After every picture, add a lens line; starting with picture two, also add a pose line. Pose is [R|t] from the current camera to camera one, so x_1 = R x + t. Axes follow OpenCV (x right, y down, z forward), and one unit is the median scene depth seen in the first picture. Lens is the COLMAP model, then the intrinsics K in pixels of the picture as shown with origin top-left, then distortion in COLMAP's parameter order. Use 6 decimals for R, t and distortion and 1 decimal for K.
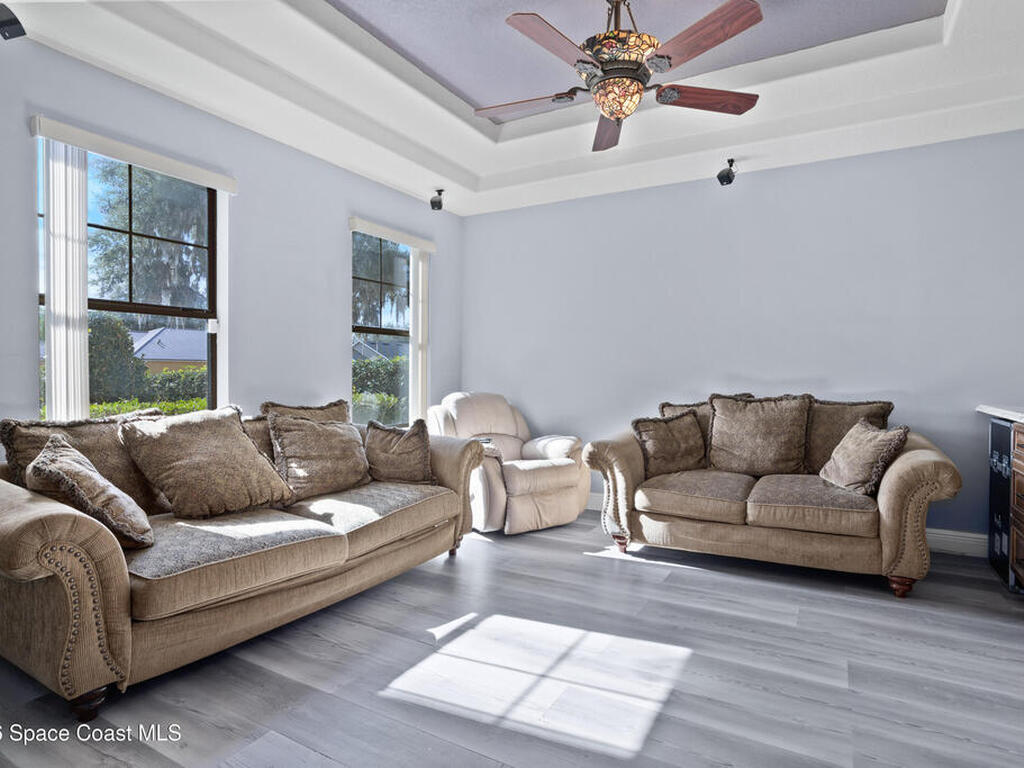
lens RADIAL K [[575.0, 0, 511.6], [0, 575.0, 393.1], [0, 0, 1]] dist [-0.031216, 0.001628]
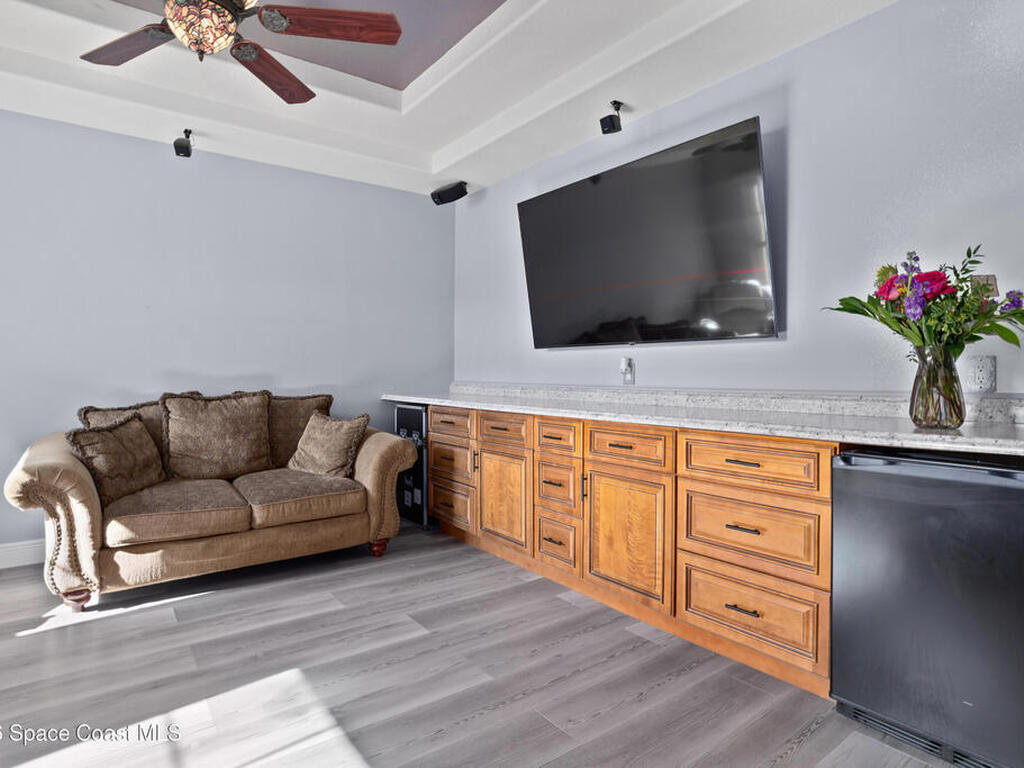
lens RADIAL K [[581.3, 0, 512.0], [0, 581.3, 384.0], [0, 0, 1]] dist [-0.027624, 0.001540]
pose [[0.390087, -0.017129, 0.920618, -0.276116], [0.025474, 0.999645, 0.007805, -0.006728], [-0.920425, 0.020407, 0.390385, 0.208431]]
